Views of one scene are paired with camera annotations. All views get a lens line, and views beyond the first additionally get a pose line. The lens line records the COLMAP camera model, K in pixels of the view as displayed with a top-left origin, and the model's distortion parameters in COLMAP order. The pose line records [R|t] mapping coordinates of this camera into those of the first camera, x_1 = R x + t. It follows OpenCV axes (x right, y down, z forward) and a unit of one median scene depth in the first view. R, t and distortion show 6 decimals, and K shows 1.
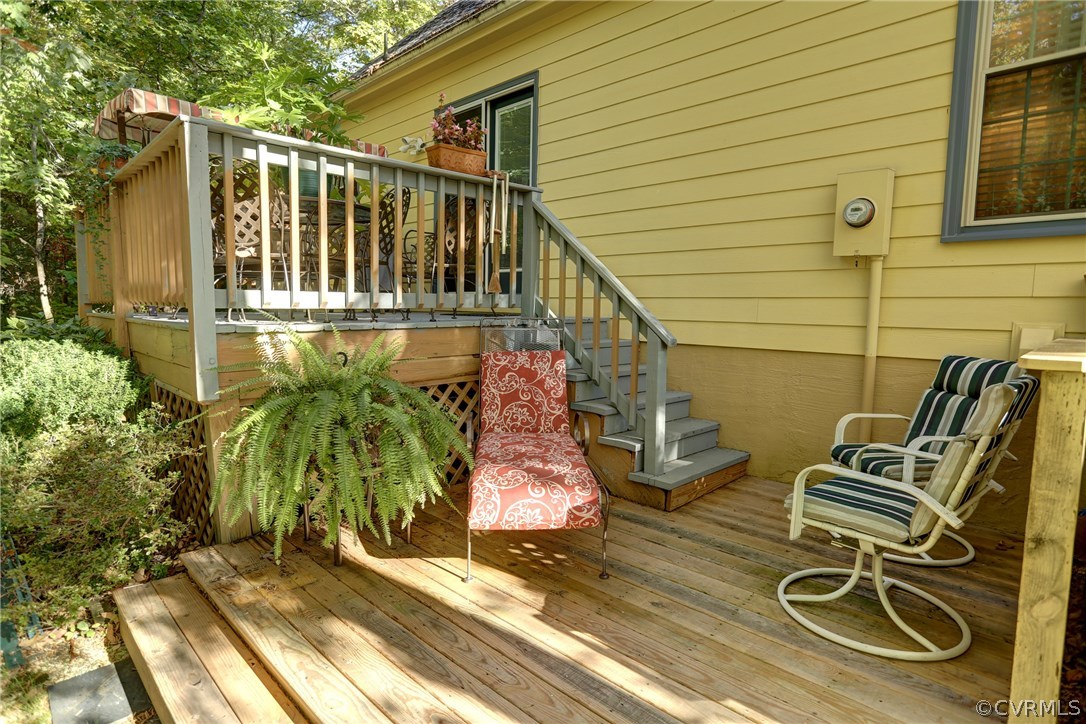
lens RADIAL K [[592.5, 0, 543.0], [0, 592.5, 362.0], [0, 0, 1]] dist [0.018731, 0.000521]
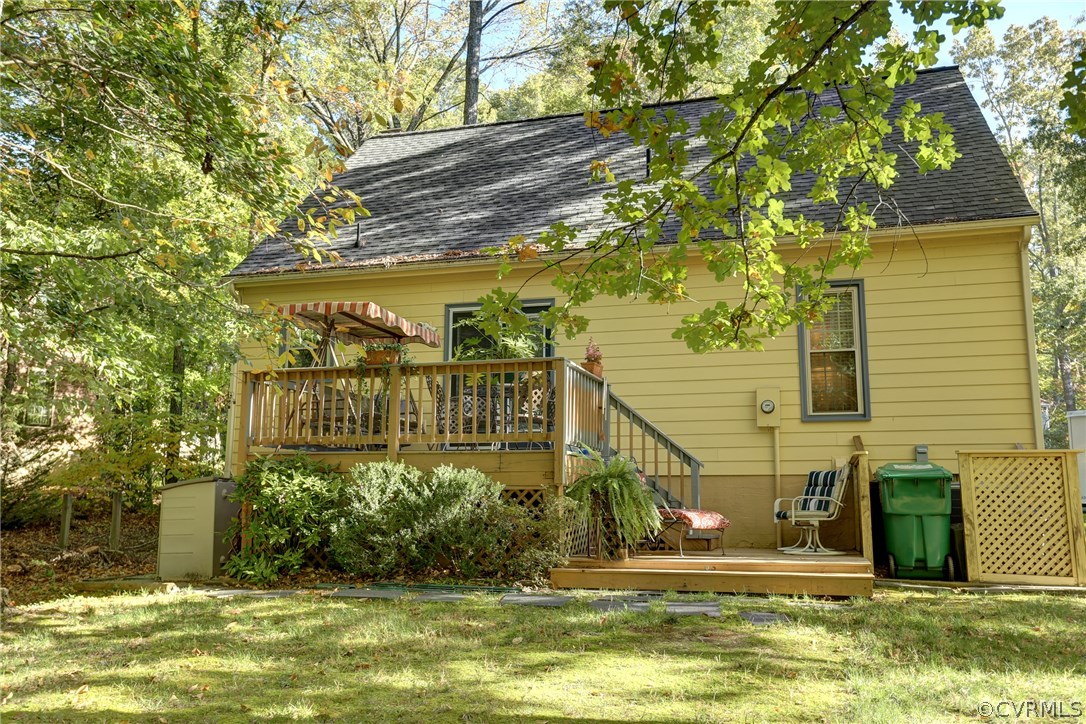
lens RADIAL K [[922.8, 0, 543.0], [0, 922.8, 362.0], [0, 0, 1]] dist [0.014949, 0.017616]
pose [[0.896481, 0.062734, 0.438619, -1.680571], [0.042275, 0.973300, -0.225612, 0.311267], [-0.441061, 0.220799, 0.869892, -1.580909]]
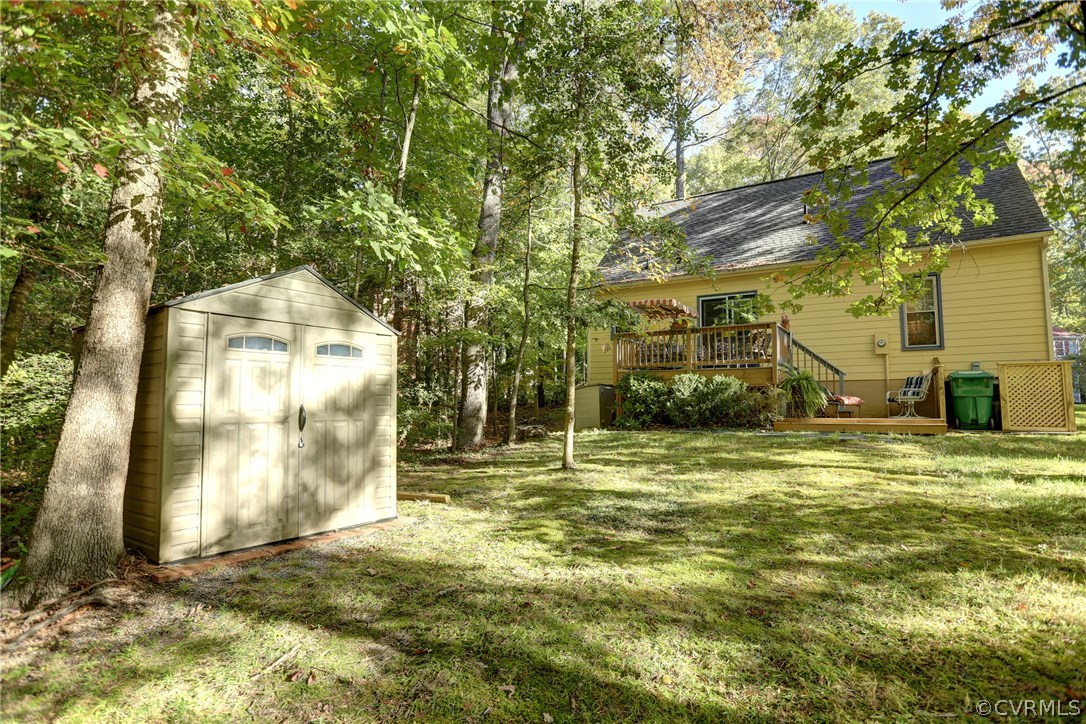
lens RADIAL K [[586.6, 0, 543.0], [0, 586.6, 362.0], [0, 0, 1]] dist [-0.004028, 0.008104]
pose [[0.978740, 0.012515, 0.204722, -2.547305], [0.022777, 0.985331, -0.169127, 0.496329], [-0.203835, 0.170194, 0.964098, -2.350550]]
